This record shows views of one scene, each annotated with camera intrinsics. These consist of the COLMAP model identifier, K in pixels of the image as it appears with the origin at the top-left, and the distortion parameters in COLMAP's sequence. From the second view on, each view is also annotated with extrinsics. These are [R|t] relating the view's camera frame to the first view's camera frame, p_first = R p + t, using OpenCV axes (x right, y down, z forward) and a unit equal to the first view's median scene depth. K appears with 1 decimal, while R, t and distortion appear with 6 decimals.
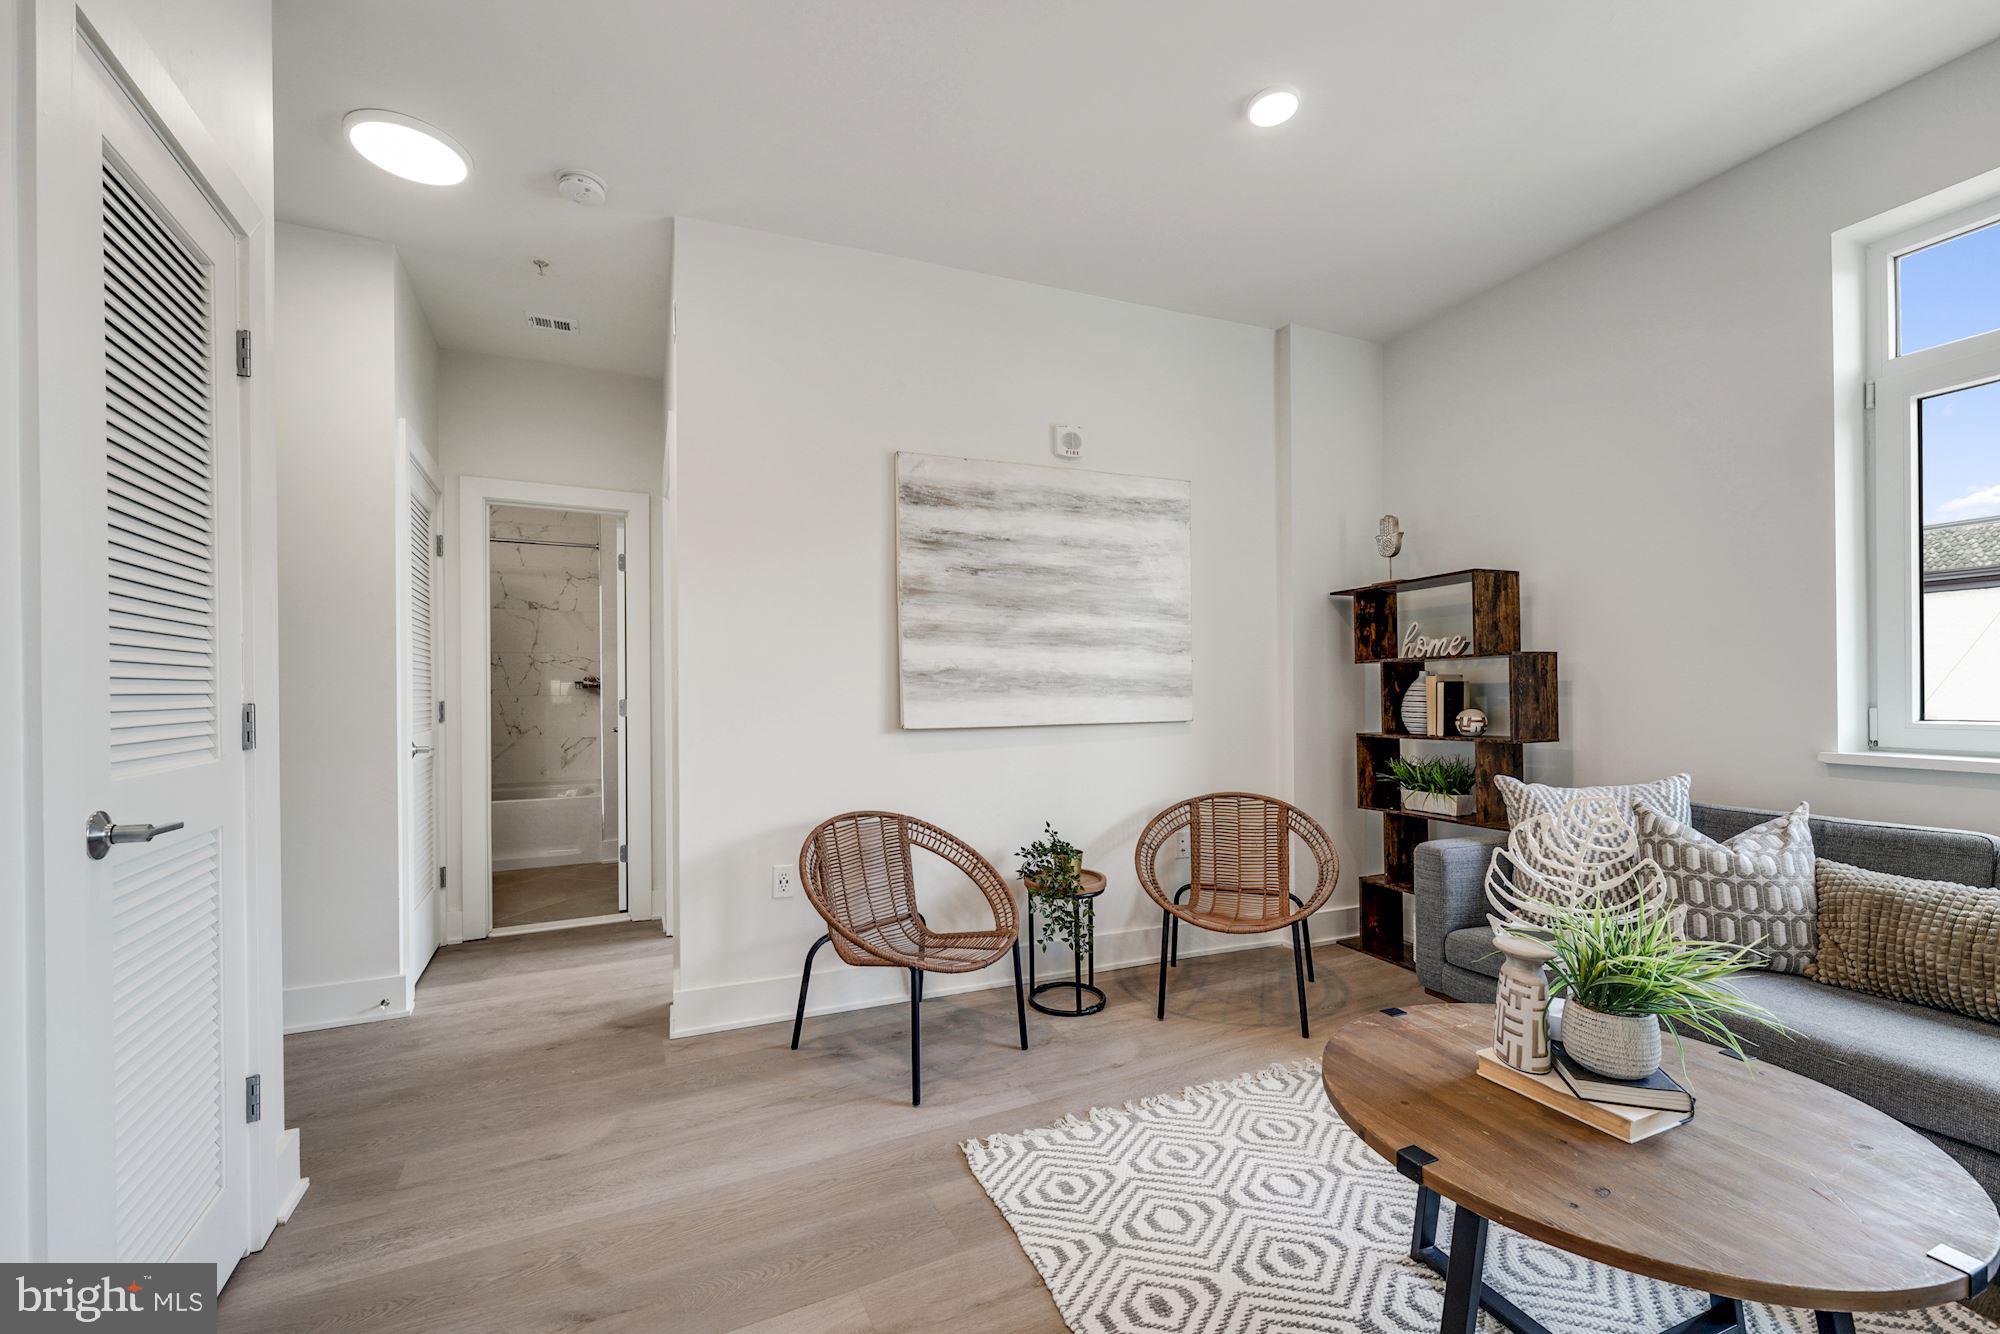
lens RADIAL K [[801.3, 0, 1005.0], [0, 801.3, 694.0], [0, 0, 1]] dist [-0.000327, 0.000045]
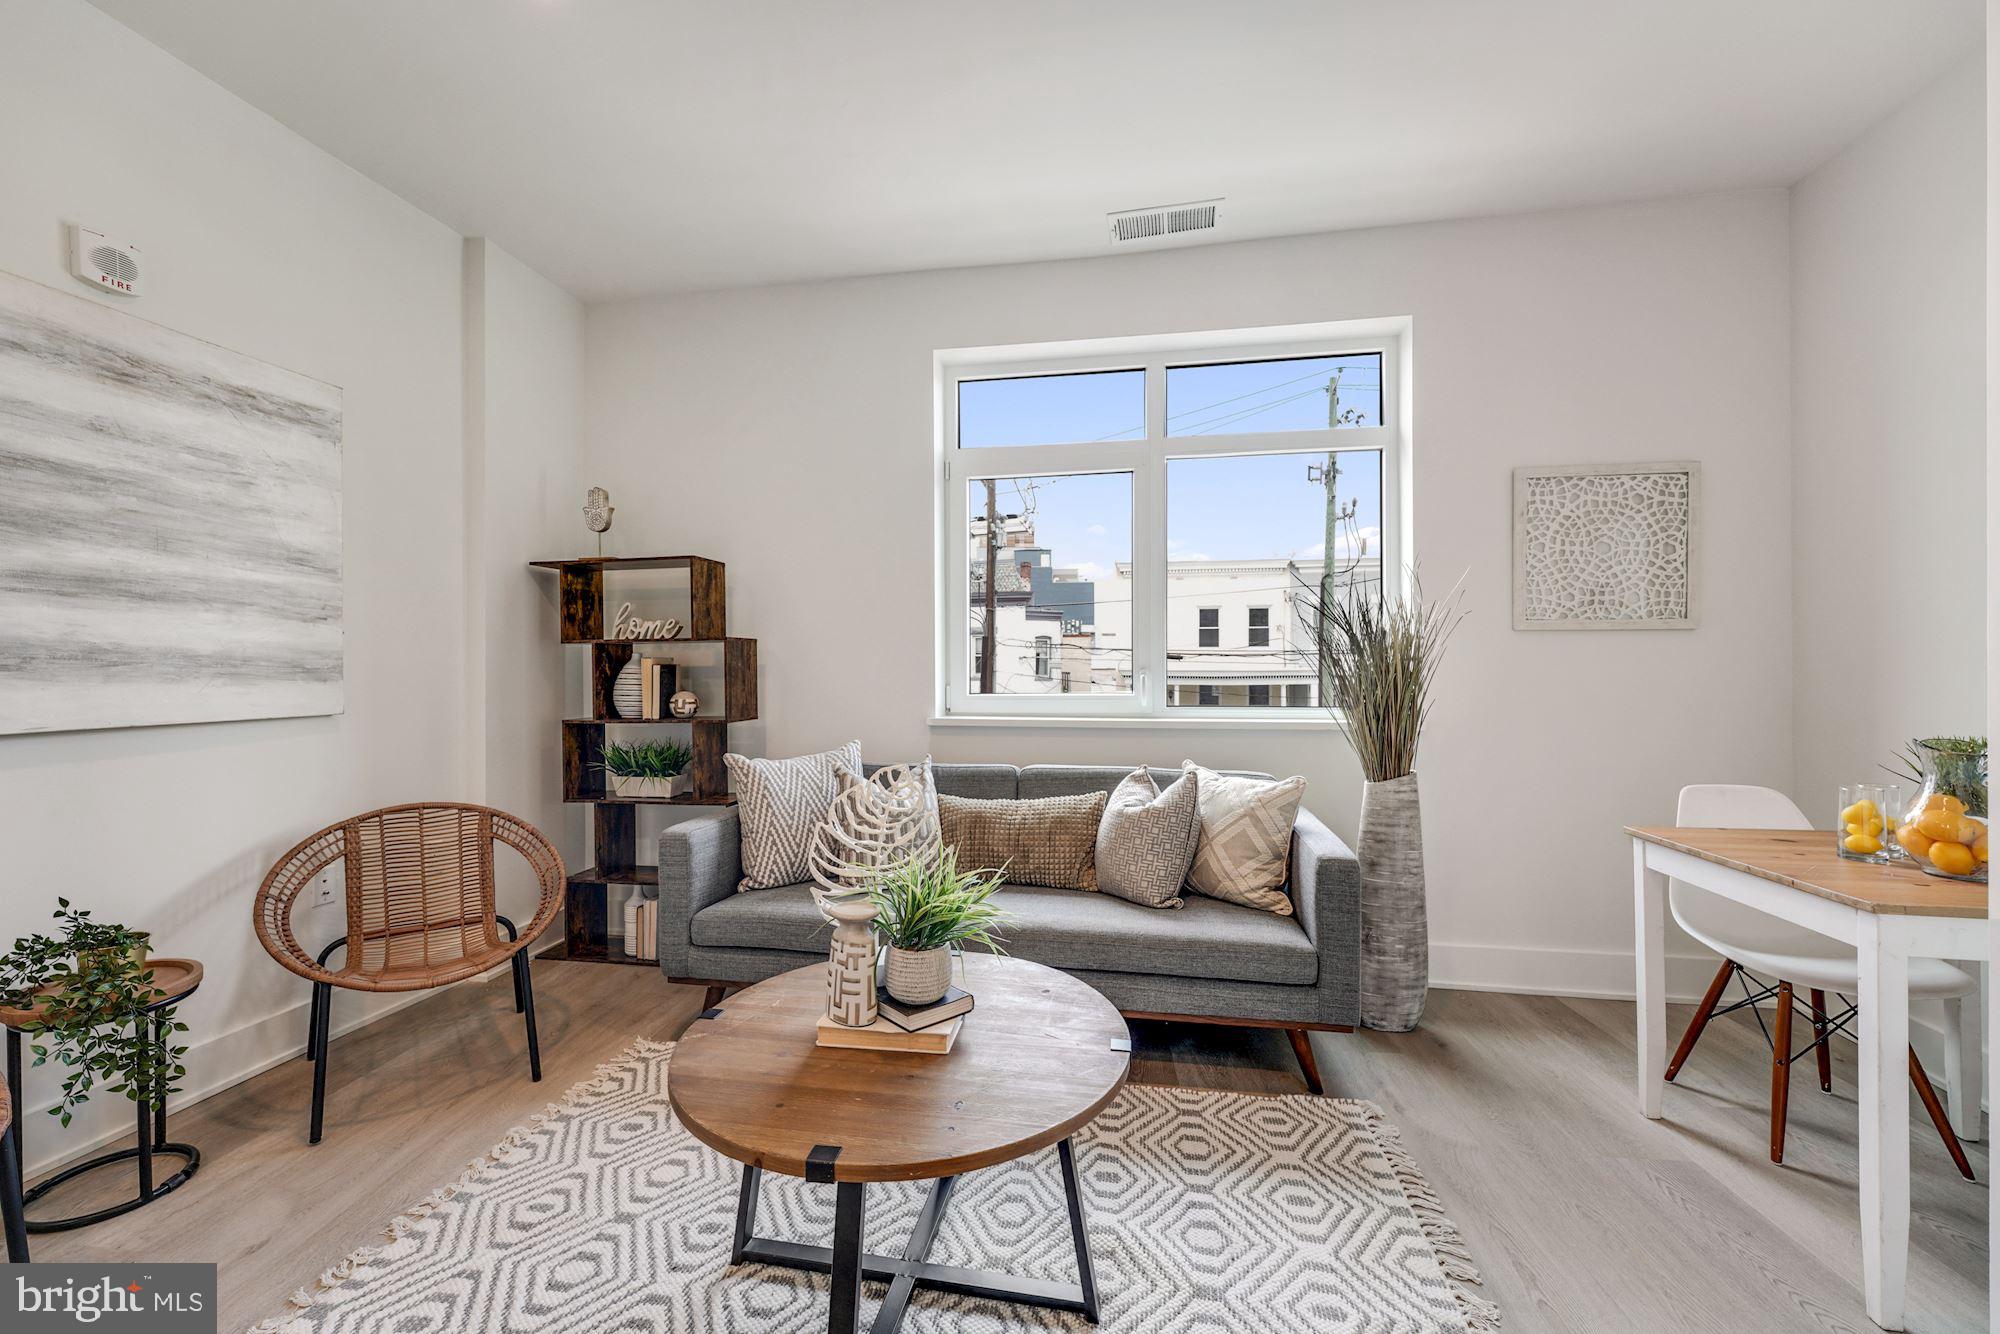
lens RADIAL K [[801.3, 0, 997.8], [0, 801.3, 669.2], [0, 0, 1]] dist [-0.000327, 0.000045]
pose [[0.538141, 0.005825, 0.842835, -0.076803], [0.002052, 0.999964, -0.008221, -0.000373], [-0.842852, 0.006153, 0.538110, 0.120274]]
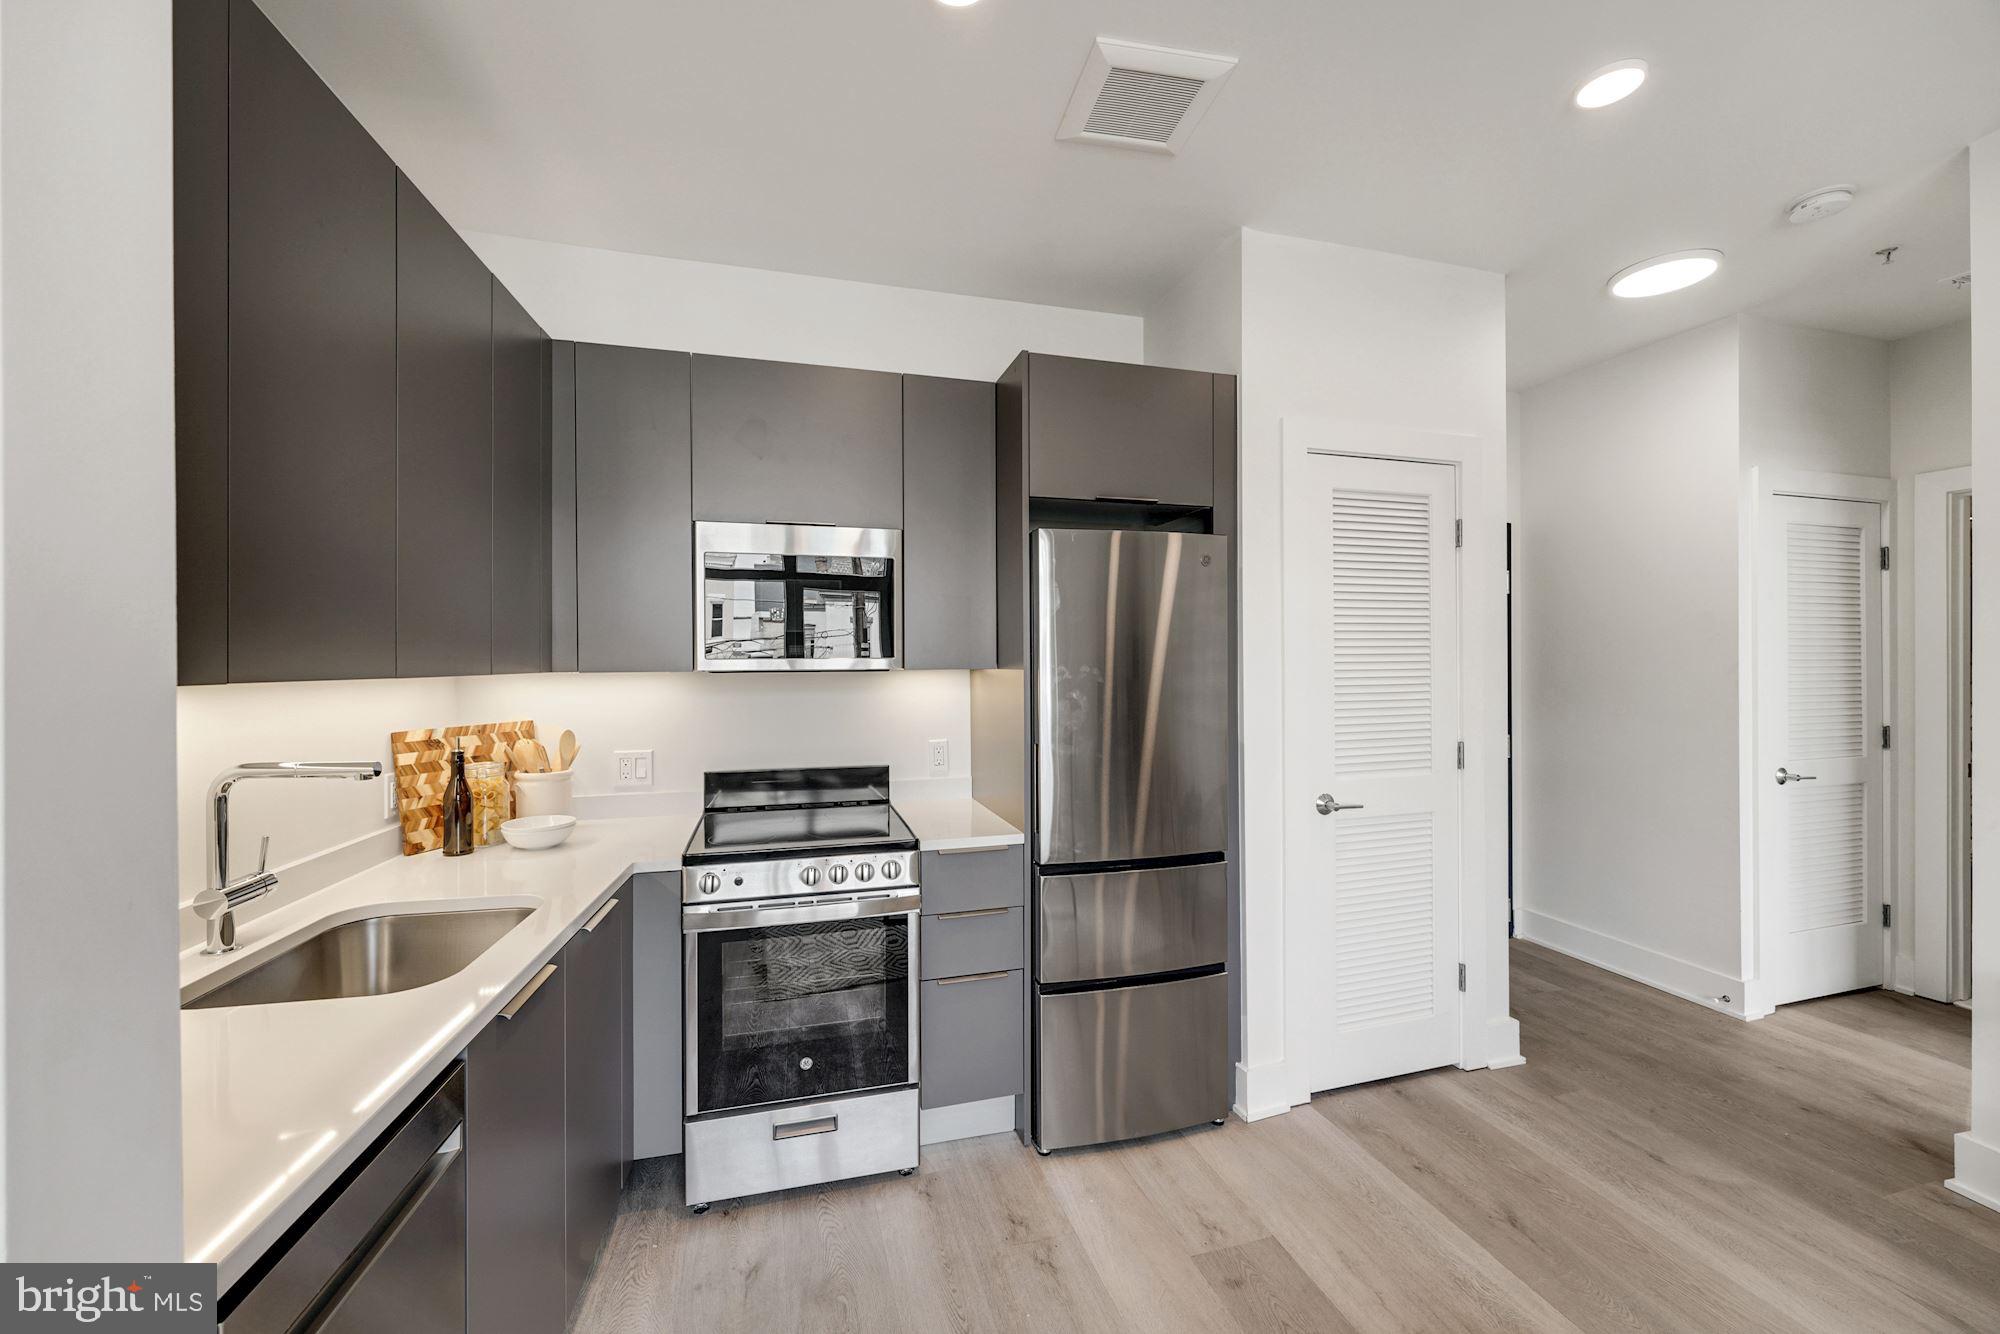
lens RADIAL K [[801.3, 0, 1002.8], [0, 801.3, 663.7], [0, 0, 1]] dist [-0.000327, 0.000045]
pose [[-0.182489, 0.009807, -0.983159, 0.498869], [0.005399, 0.999945, 0.008972, -0.097775], [0.983193, -0.003671, -0.182532, 0.204508]]
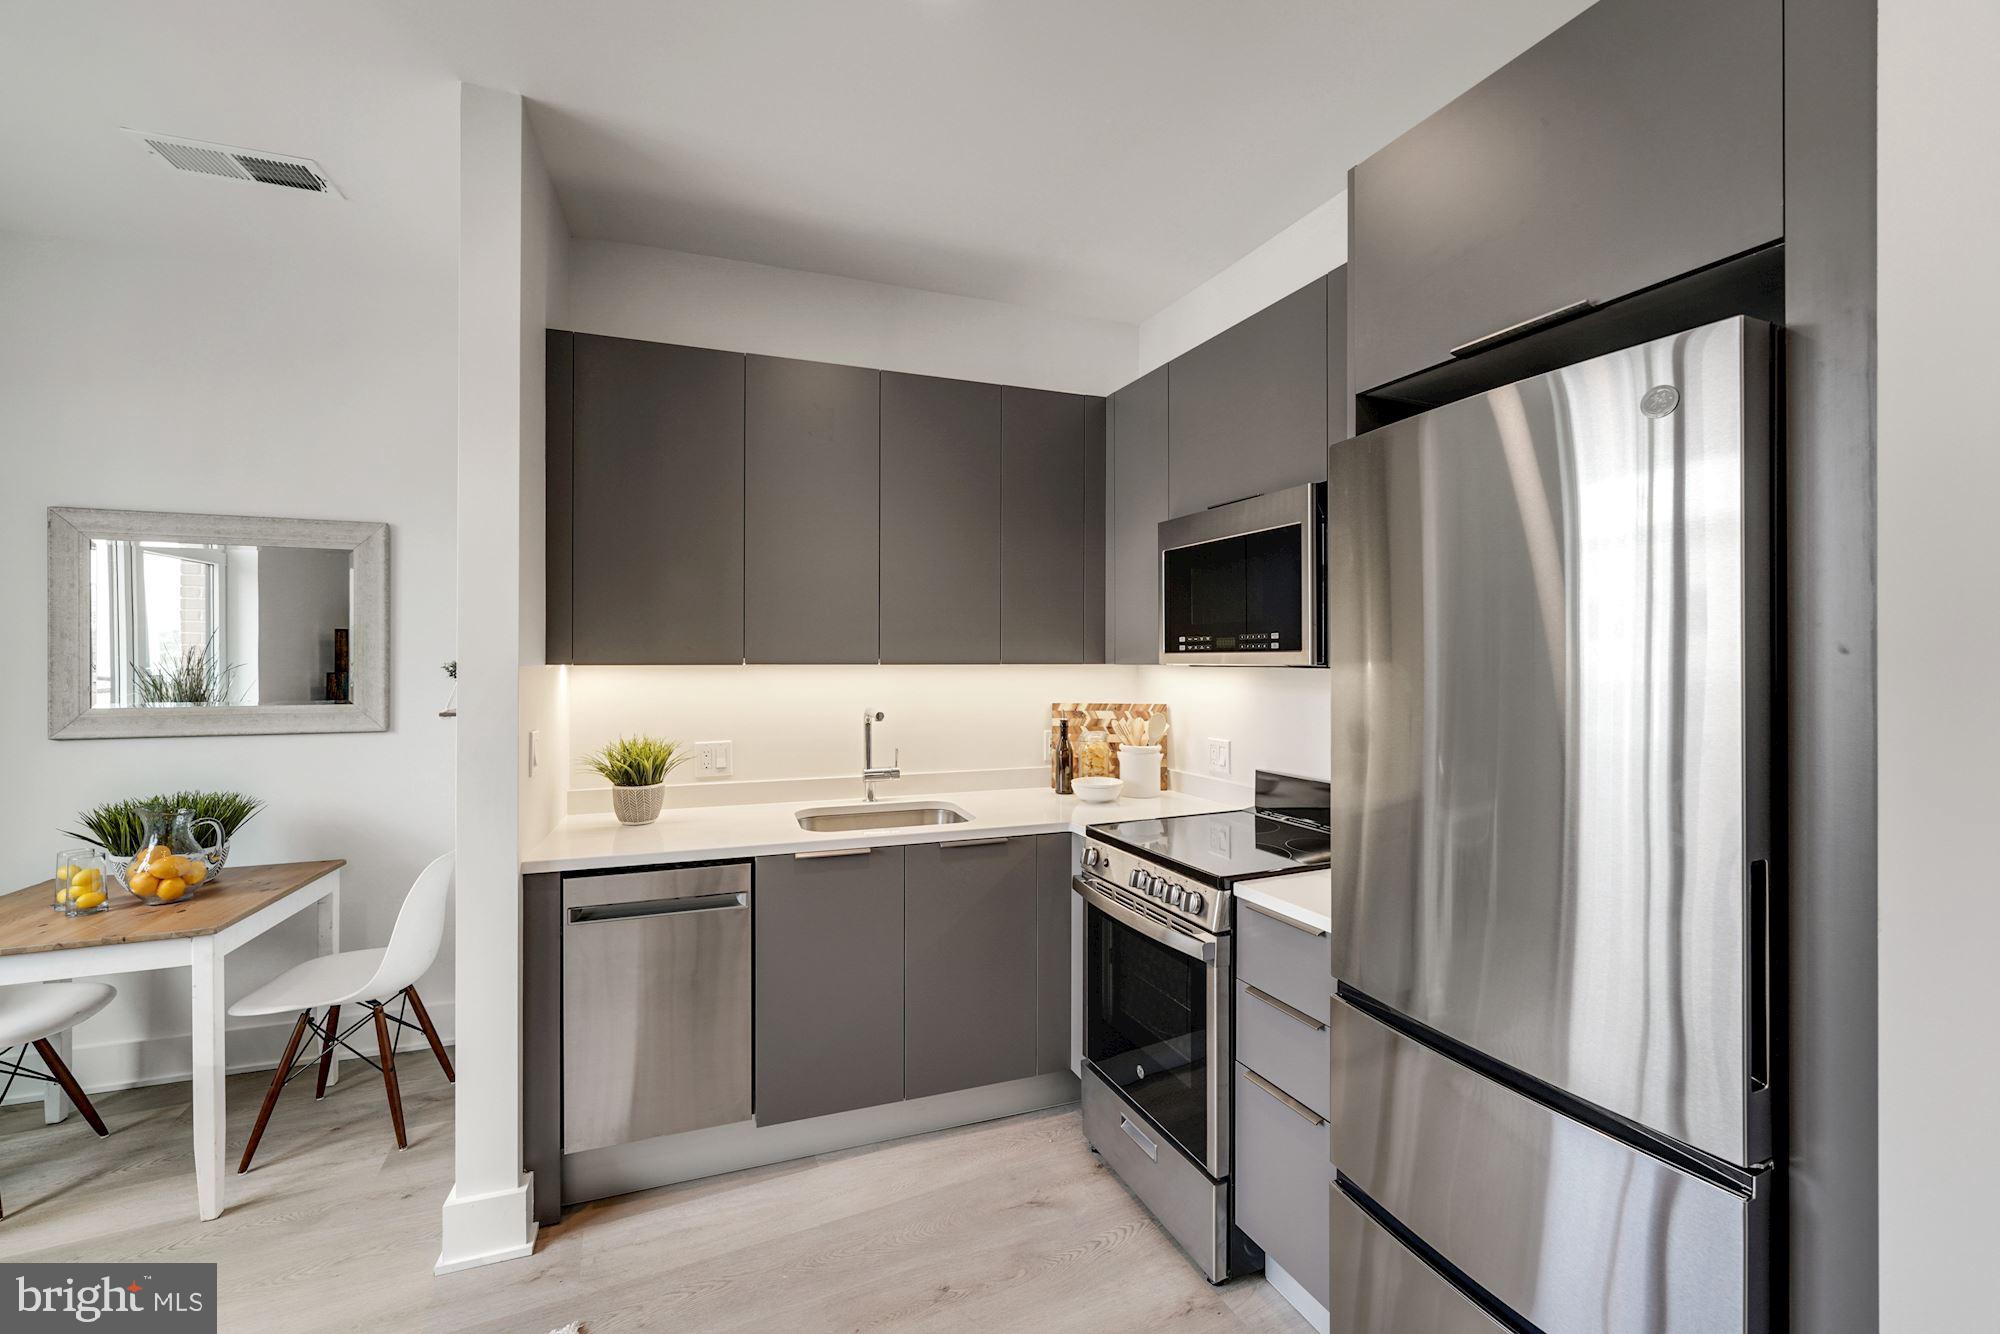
lens RADIAL K [[801.3, 0, 1003.0], [0, 801.3, 657.1], [0, 0, 1]] dist [-0.000327, 0.000045]
pose [[-0.999291, 0.006042, 0.037165, -0.101848], [0.006075, 0.999981, 0.000772, -0.094679], [-0.037159, 0.000997, -0.999309, 0.611932]]
